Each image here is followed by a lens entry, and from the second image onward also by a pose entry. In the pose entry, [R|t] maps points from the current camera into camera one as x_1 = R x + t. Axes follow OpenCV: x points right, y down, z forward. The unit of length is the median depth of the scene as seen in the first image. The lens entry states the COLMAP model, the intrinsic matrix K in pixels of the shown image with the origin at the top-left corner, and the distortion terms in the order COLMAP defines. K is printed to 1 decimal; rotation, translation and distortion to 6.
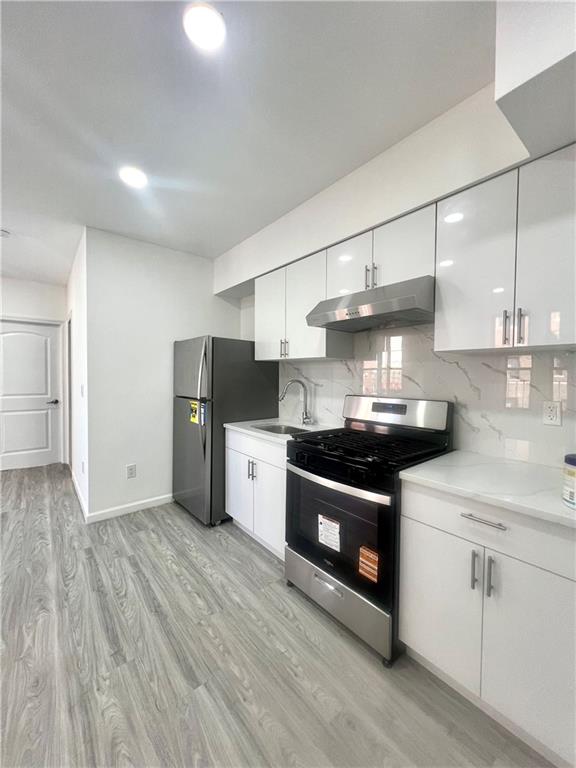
lens RADIAL K [[312.2, 0, 291.1], [0, 312.2, 384.4], [0, 0, 1]] dist [-0.003960, -0.000077]
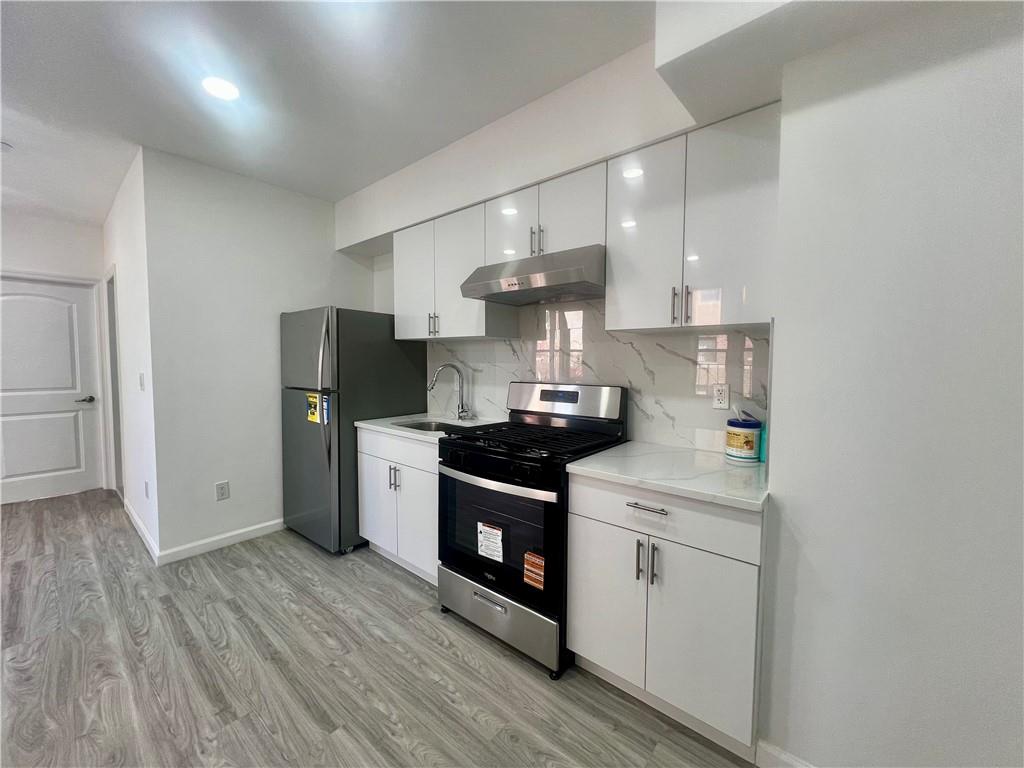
lens RADIAL K [[416.3, 0, 515.3], [0, 416.3, 384.3], [0, 0, 1]] dist [-0.003960, -0.000077]
pose [[0.985355, -0.013419, 0.169986, 0.001165], [0.008315, 0.999494, 0.030703, 0.007791], [-0.170312, -0.028840, 0.984968, -0.104891]]
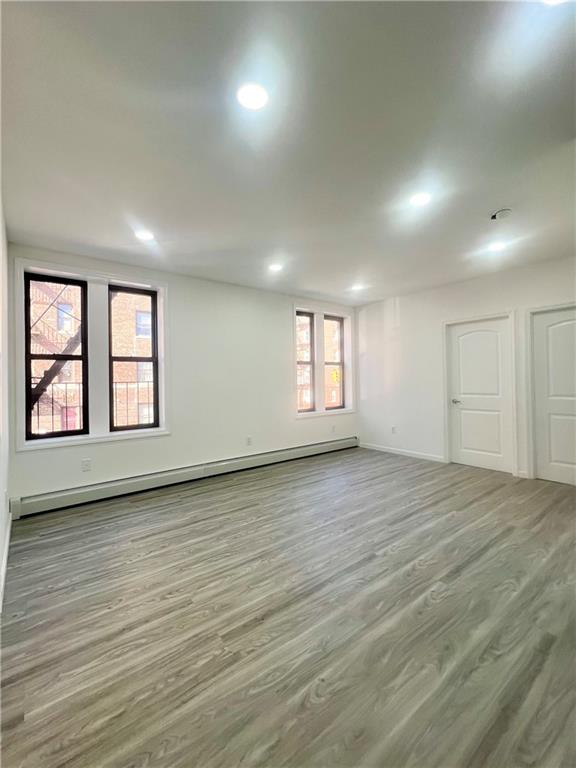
lens RADIAL K [[312.2, 0, 283.0], [0, 312.2, 379.5], [0, 0, 1]] dist [-0.003960, -0.000077]
pose [[-0.036911, -0.015525, -0.999198, 0.049653], [-0.003483, 0.999875, -0.015407, -0.010581], [0.999312, 0.002911, -0.036961, 0.558294]]
